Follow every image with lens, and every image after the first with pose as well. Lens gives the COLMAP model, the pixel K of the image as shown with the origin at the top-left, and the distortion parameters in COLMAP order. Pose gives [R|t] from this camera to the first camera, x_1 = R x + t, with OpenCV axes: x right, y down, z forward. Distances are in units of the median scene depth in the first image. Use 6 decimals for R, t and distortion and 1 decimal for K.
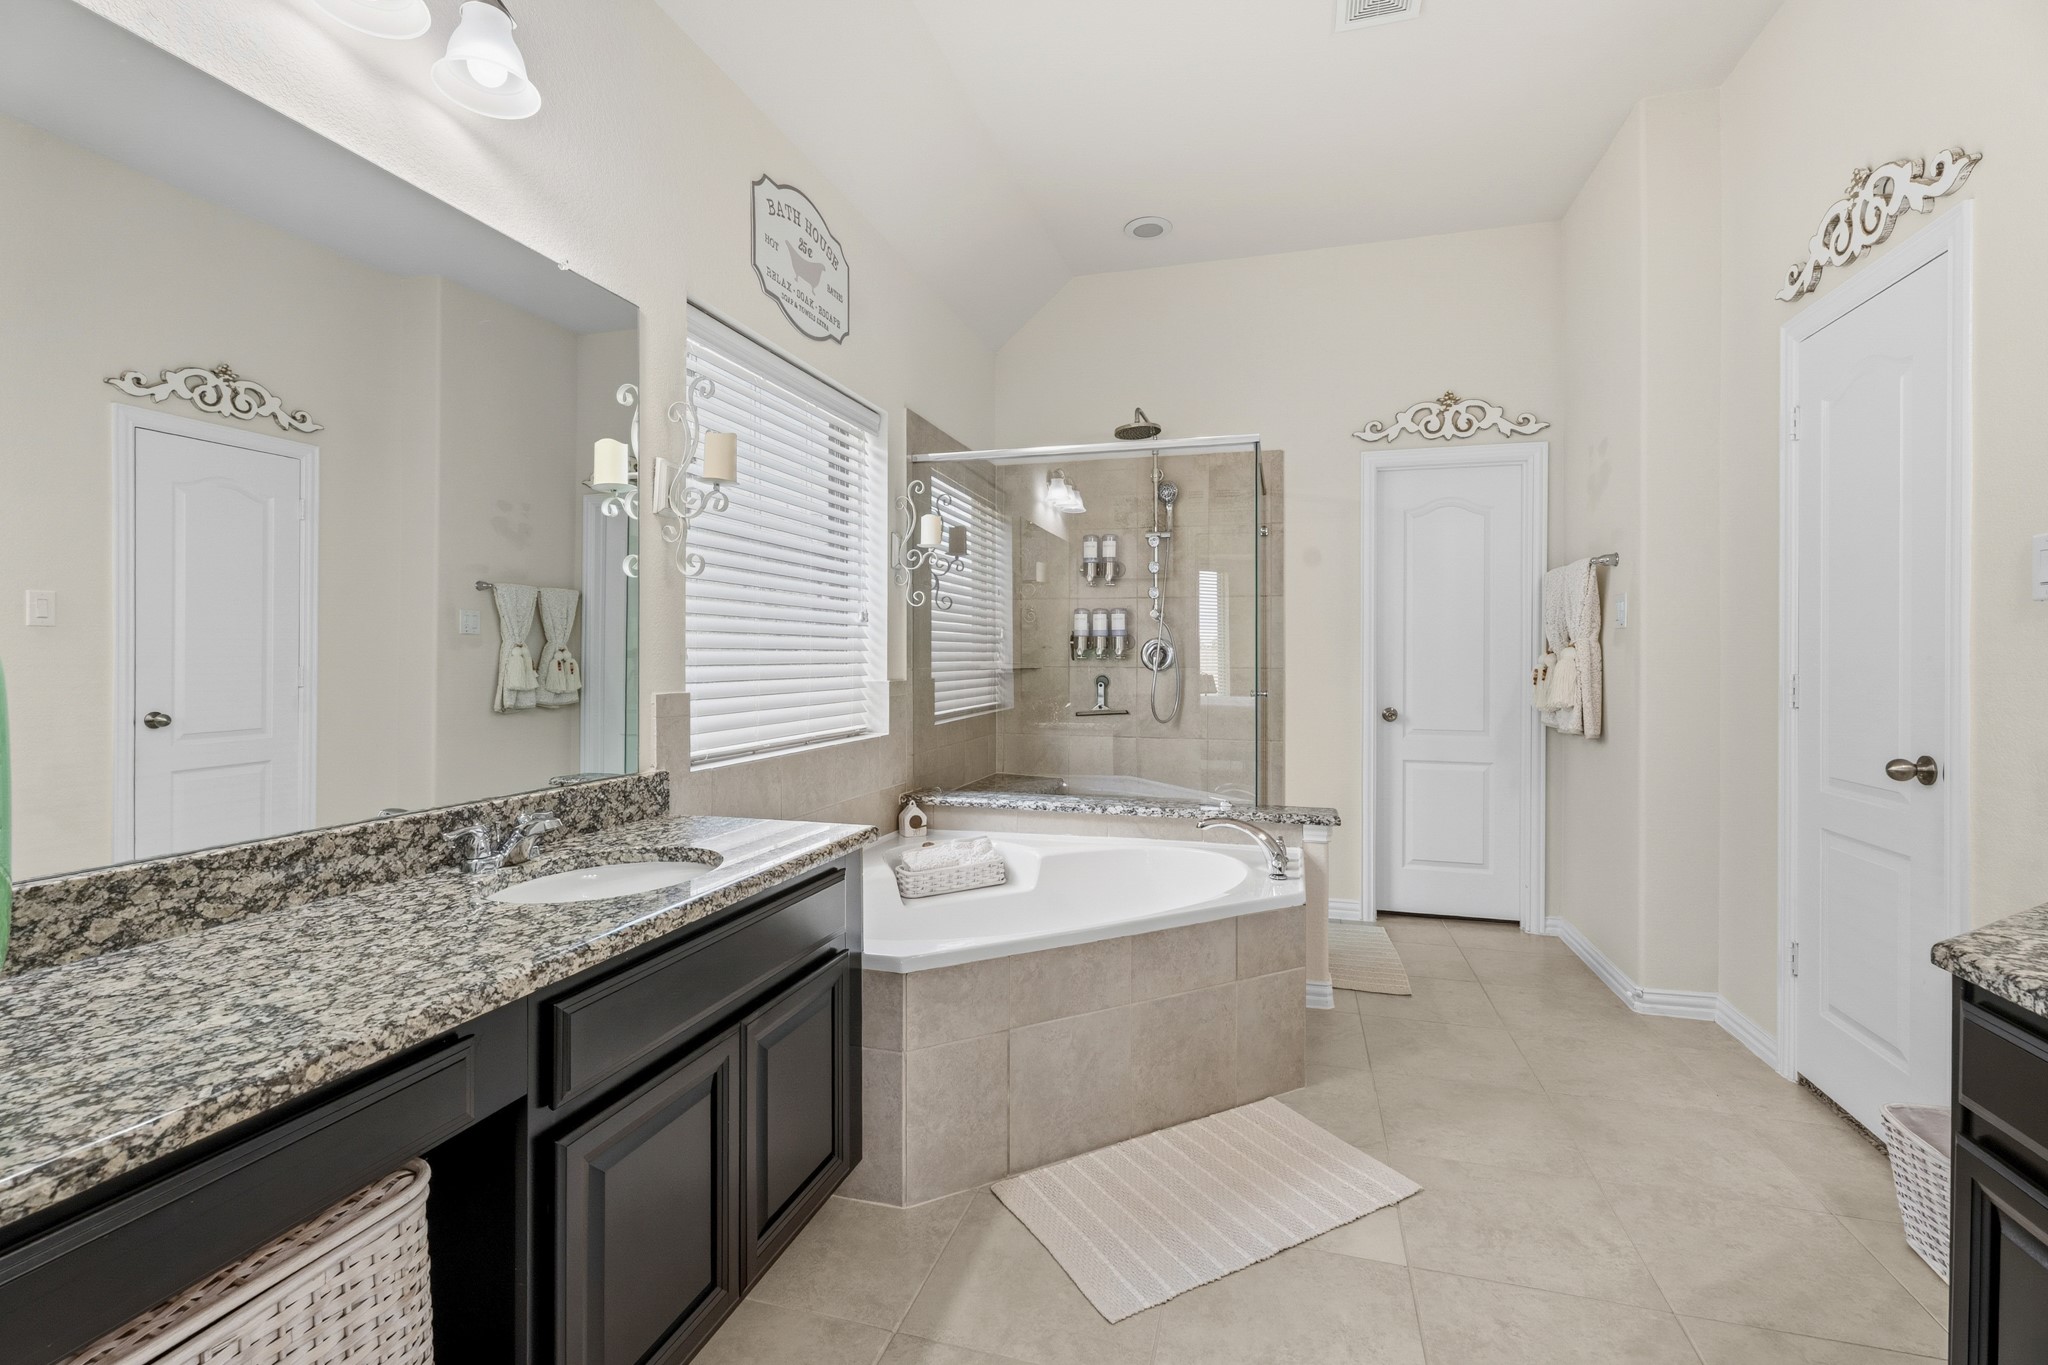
lens RADIAL K [[924.2, 0, 1020.4], [0, 924.2, 660.3], [0, 0, 1]] dist [-0.000897, 0.003858]
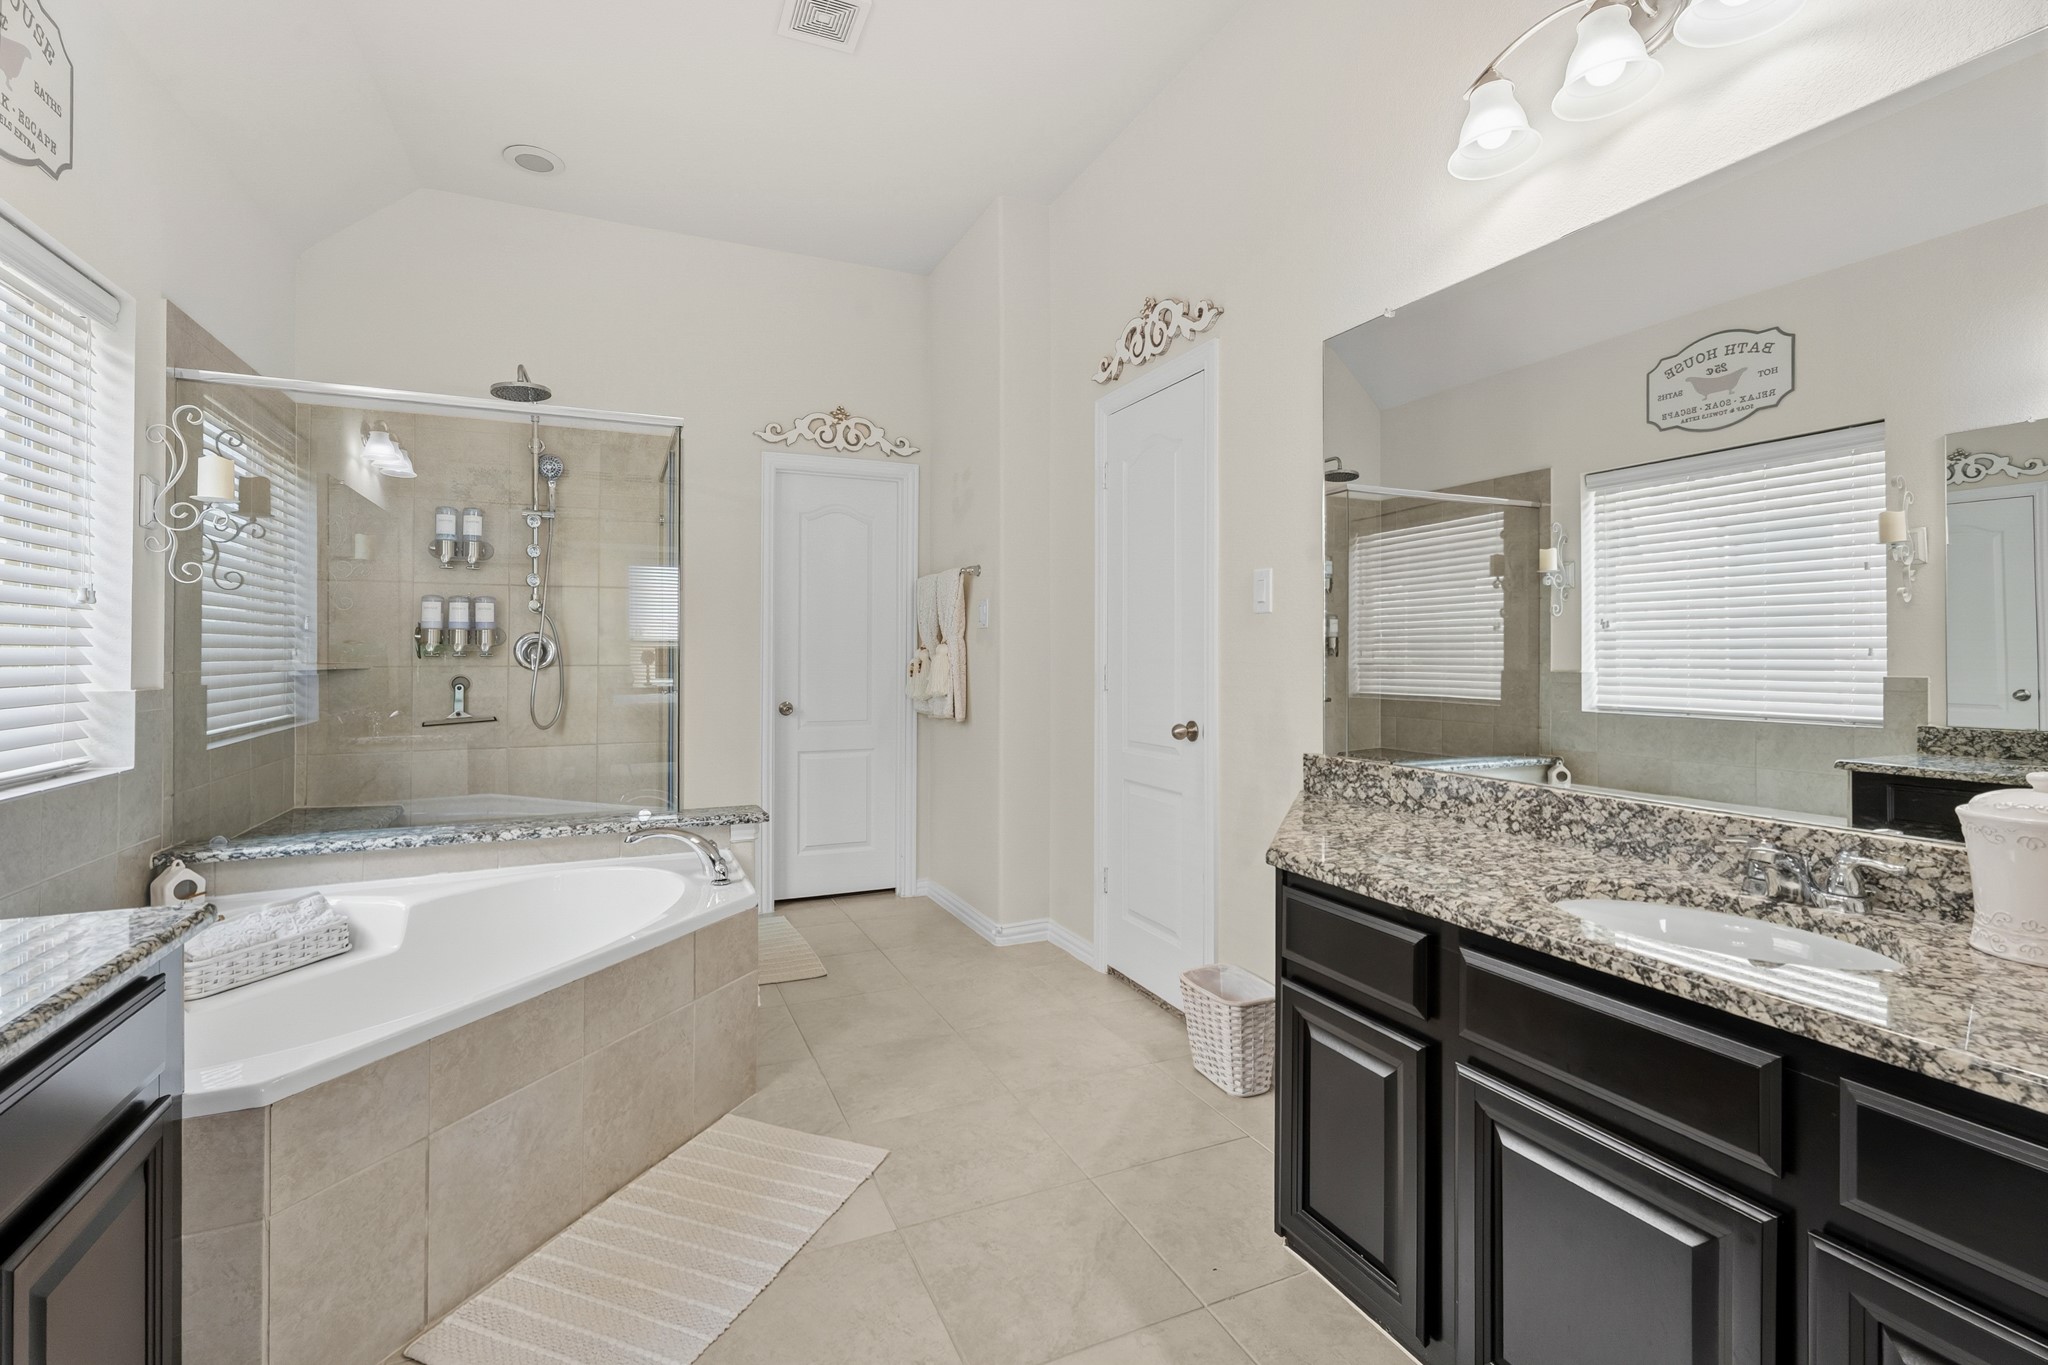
lens RADIAL K [[921.4, 0, 1021.8], [0, 921.4, 645.7], [0, 0, 1]] dist [0.000548, 0.001207]
pose [[0.763466, 0.001163, 0.645847, -0.084772], [0.006348, 0.999937, -0.009304, -0.000329], [-0.645817, 0.011203, 0.763410, 0.054113]]
